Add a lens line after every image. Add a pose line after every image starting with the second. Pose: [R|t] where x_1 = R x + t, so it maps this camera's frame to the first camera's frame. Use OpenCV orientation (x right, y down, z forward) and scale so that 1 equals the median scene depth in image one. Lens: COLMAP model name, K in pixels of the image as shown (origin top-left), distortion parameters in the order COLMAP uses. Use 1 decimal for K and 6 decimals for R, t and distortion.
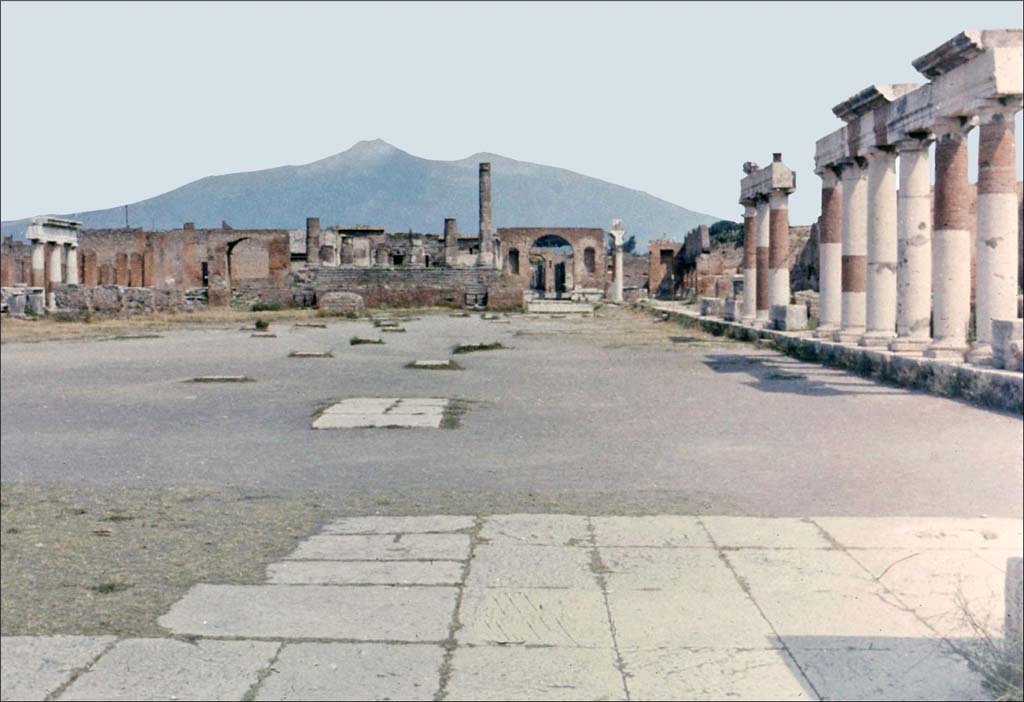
lens RADIAL K [[1435.6, 0, 512.2], [0, 1435.6, 385.6], [0, 0, 1]] dist [0.020228, -0.732267]
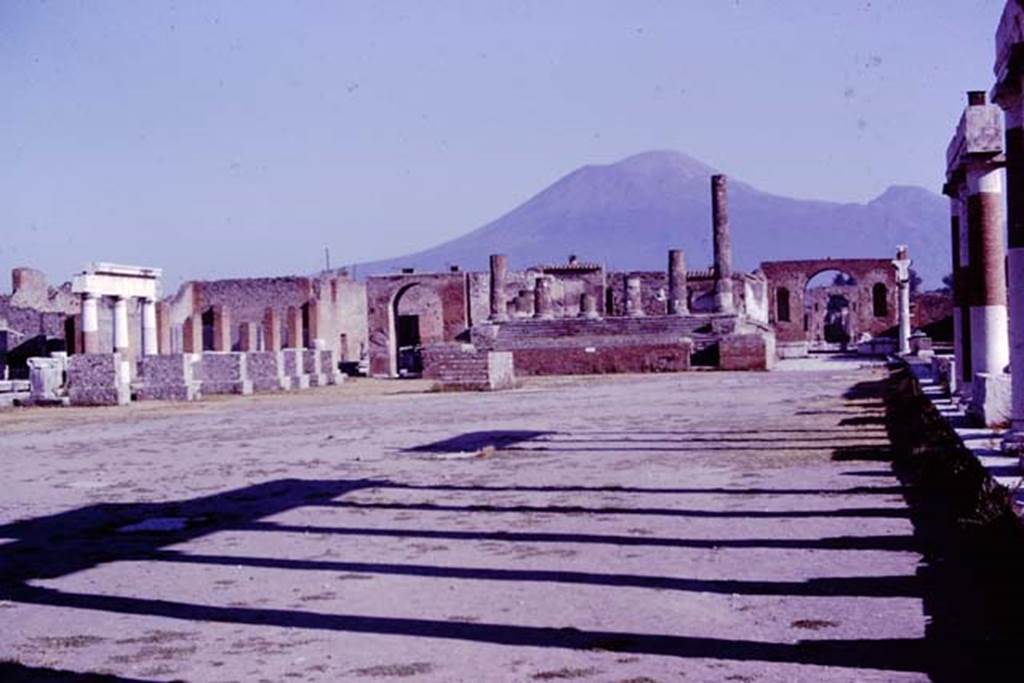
lens RADIAL K [[1624.5, 0, 512.0], [0, 1624.5, 341.5], [0, 0, 1]] dist [-0.311178, 0.206527]
pose [[0.976833, -0.023523, -0.212706, 0.068913], [0.009452, 0.997713, -0.066930, -0.015623], [0.213794, 0.063369, 0.974821, 0.197880]]
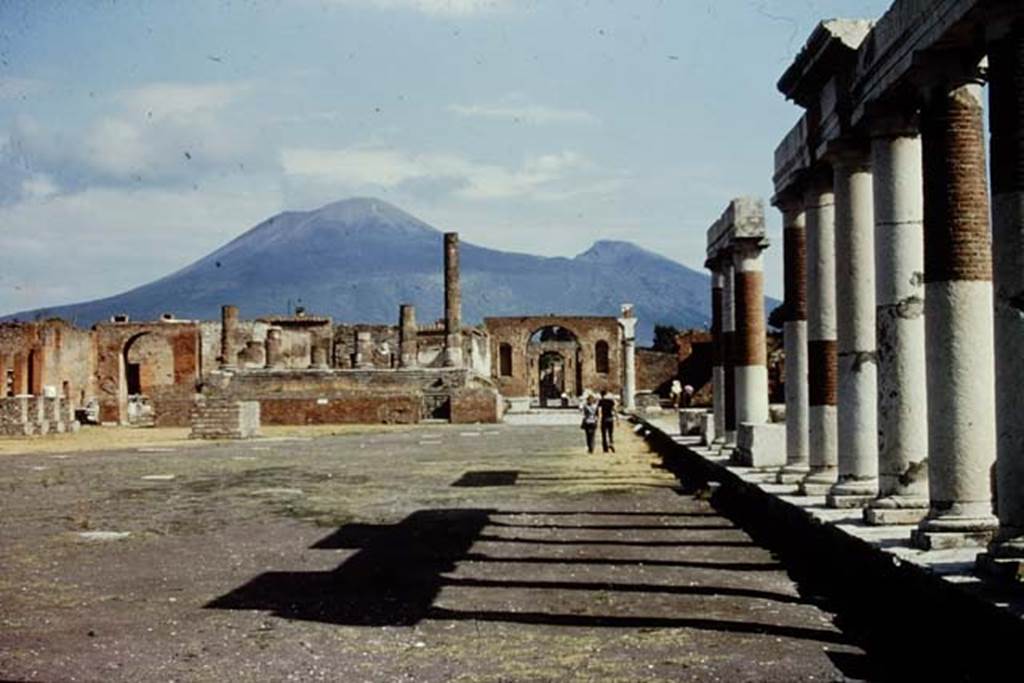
lens RADIAL K [[1698.5, 0, 512.0], [0, 1698.5, 341.5], [0, 0, 1]] dist [-0.224905, -0.153469]
pose [[0.999514, -0.009929, -0.029565, 0.051773], [0.007007, 0.995224, -0.097365, -0.010364], [0.030391, 0.097110, 0.994810, 0.129435]]
